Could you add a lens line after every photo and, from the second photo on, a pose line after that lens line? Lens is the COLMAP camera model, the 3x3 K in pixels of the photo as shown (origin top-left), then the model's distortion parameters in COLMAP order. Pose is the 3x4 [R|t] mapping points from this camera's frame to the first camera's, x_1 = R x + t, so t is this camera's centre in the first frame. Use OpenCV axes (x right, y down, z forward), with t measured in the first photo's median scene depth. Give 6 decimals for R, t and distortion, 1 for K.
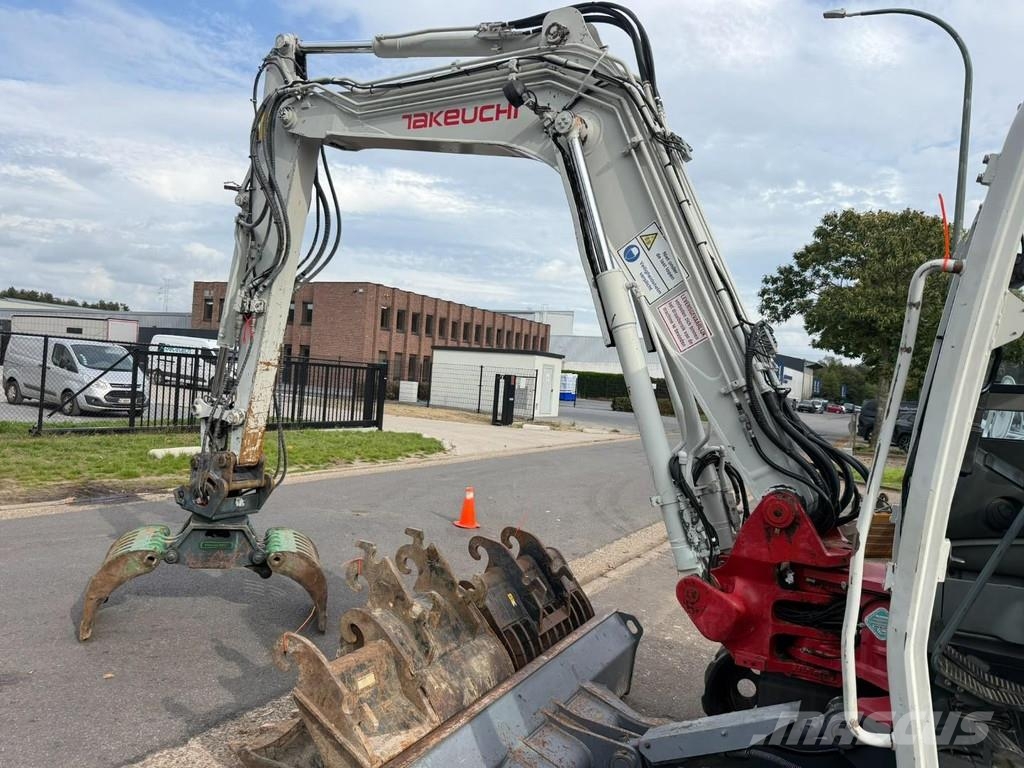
lens RADIAL K [[724.7, 0, 499.1], [0, 724.7, 384.4], [0, 0, 1]] dist [0.046934, -0.066780]
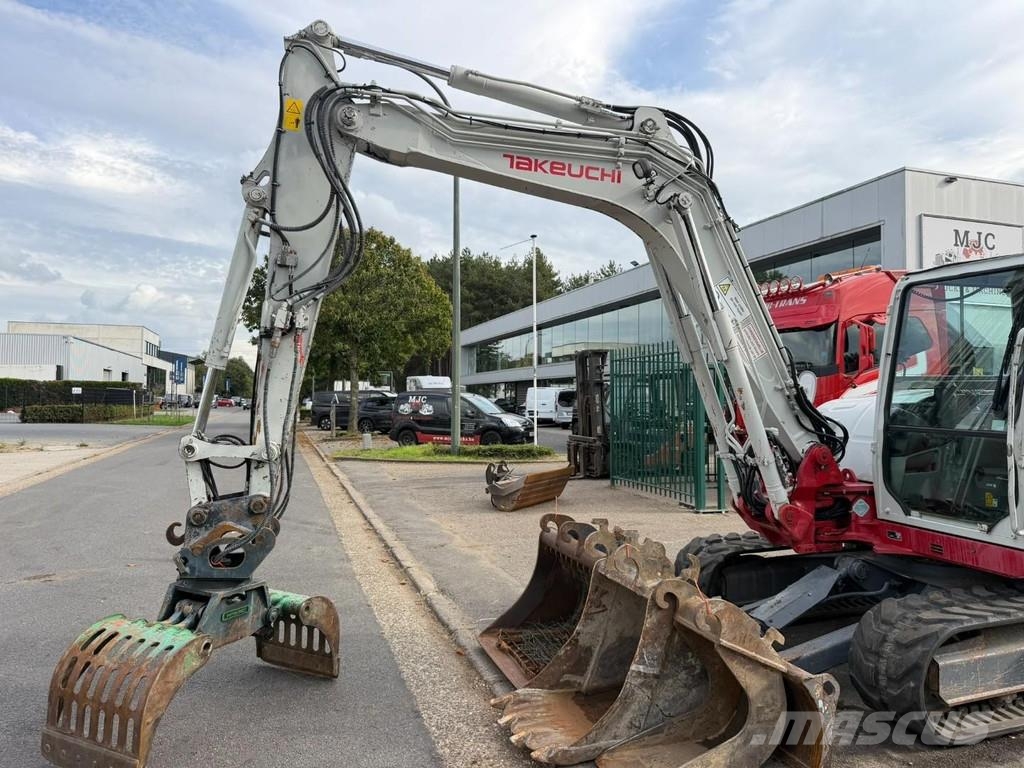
lens RADIAL K [[724.7, 0, 515.5], [0, 724.7, 375.8], [0, 0, 1]] dist [0.046934, -0.066780]
pose [[0.665780, -0.042125, 0.744958, -0.798071], [0.045770, 0.998831, 0.015575, -0.043754], [-0.744743, 0.023728, 0.666929, 0.223873]]
